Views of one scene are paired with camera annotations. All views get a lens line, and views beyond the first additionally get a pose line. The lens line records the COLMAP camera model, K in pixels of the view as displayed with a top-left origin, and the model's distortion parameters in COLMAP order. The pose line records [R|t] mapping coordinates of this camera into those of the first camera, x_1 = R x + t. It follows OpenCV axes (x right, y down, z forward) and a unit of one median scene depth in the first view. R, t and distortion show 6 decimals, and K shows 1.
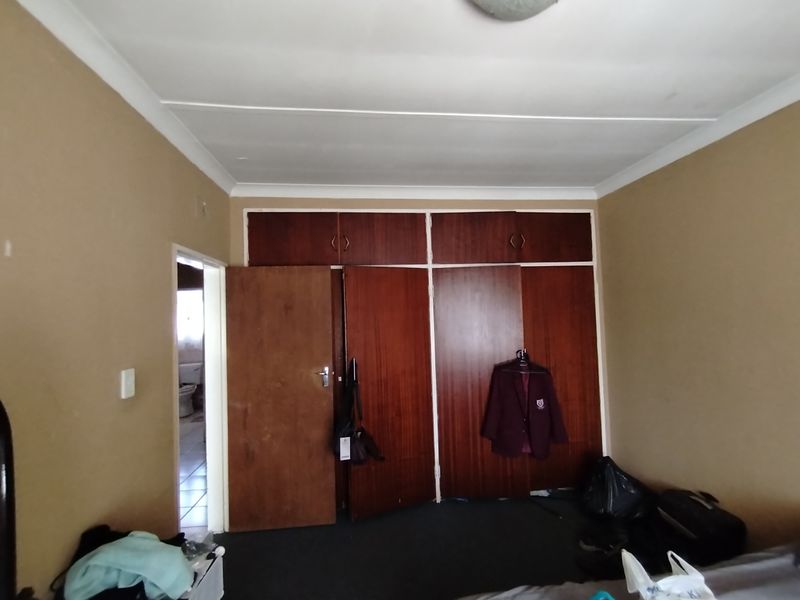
lens RADIAL K [[372.7, 0, 400.0], [0, 372.7, 300.0], [0, 0, 1]] dist [-0.000540, -0.000086]
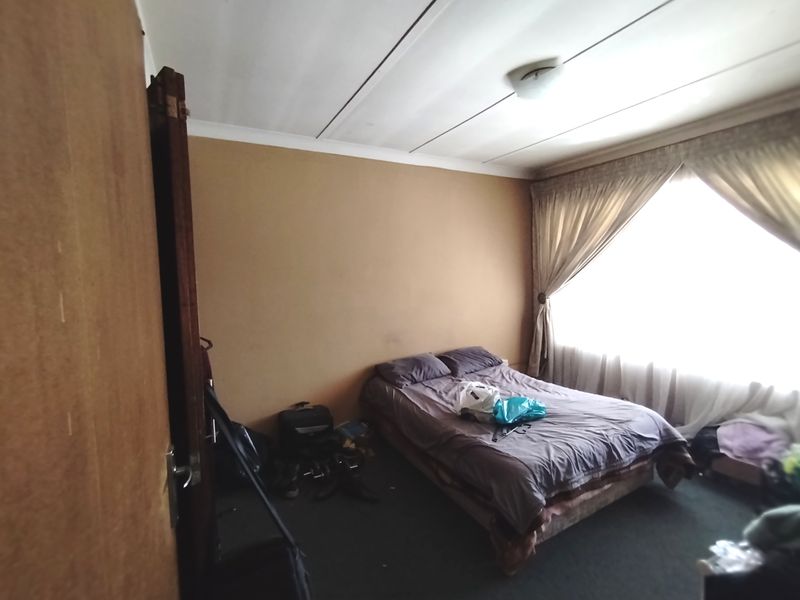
lens RADIAL K [[372.7, 0, 400.0], [0, 372.7, 300.0], [0, 0, 1]] dist [-0.000540, -0.000086]
pose [[-0.393655, -0.048274, 0.917990, -0.595588], [-0.008883, 0.998773, 0.048713, 0.064590], [-0.919215, 0.011022, -0.393601, 1.234392]]
